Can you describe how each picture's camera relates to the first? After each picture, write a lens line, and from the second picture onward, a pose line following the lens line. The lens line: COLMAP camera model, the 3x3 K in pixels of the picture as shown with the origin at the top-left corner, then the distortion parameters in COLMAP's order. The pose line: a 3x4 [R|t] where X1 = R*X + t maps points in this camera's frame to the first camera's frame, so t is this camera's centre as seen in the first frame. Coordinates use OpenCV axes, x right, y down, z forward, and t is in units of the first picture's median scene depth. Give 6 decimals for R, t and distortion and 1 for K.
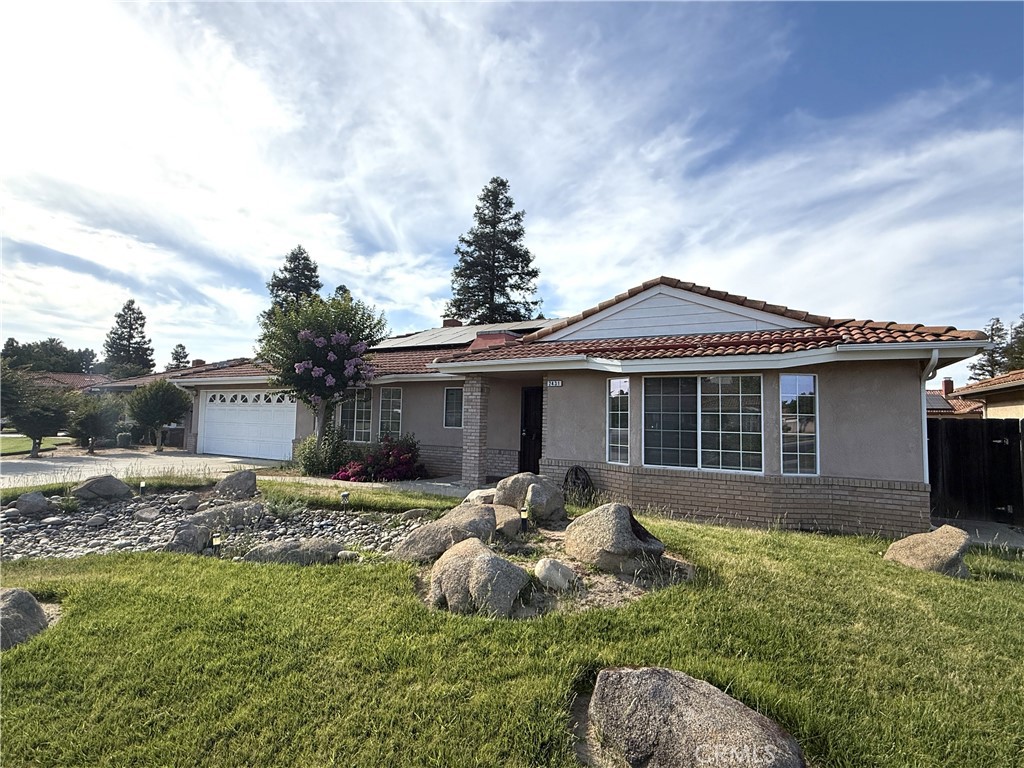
lens RADIAL K [[507.0, 0, 512.0], [0, 507.0, 384.0], [0, 0, 1]] dist [0.000169, -0.000002]
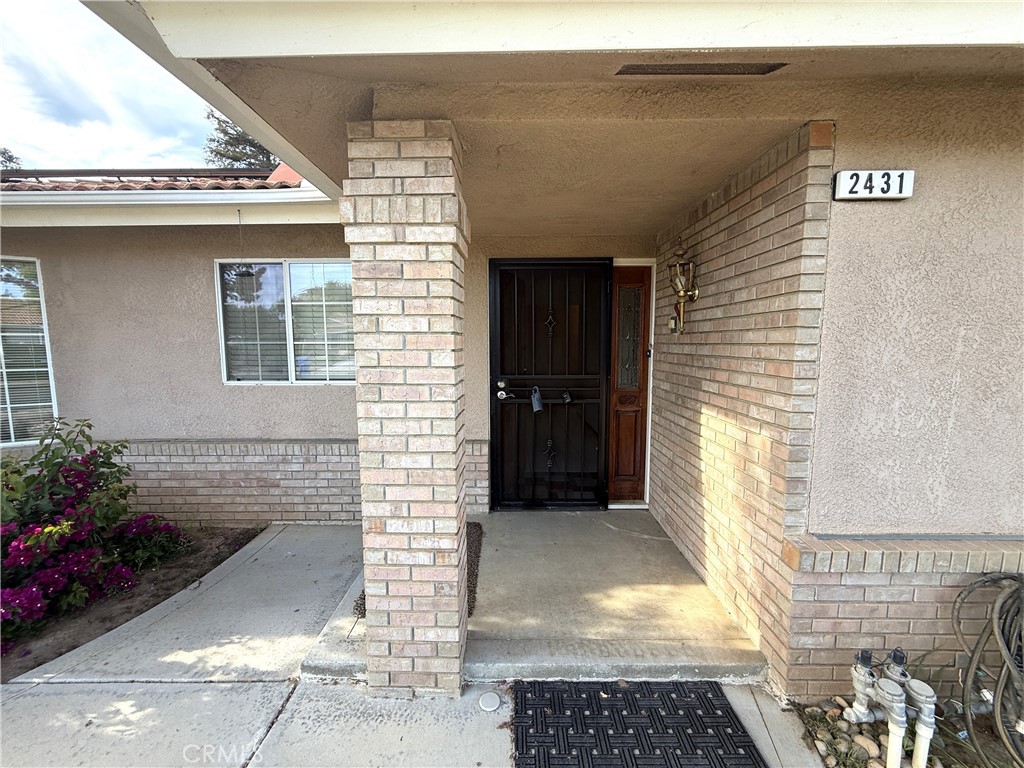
lens RADIAL K [[409.6, 0, 509.6], [0, 409.6, 384.4], [0, 0, 1]] dist [-0.000501, -0.000067]
pose [[0.880836, -0.071773, 0.467949, -0.094494], [-0.010052, 0.985383, 0.170056, 0.038132], [-0.473315, -0.154496, 0.867239, 0.674644]]
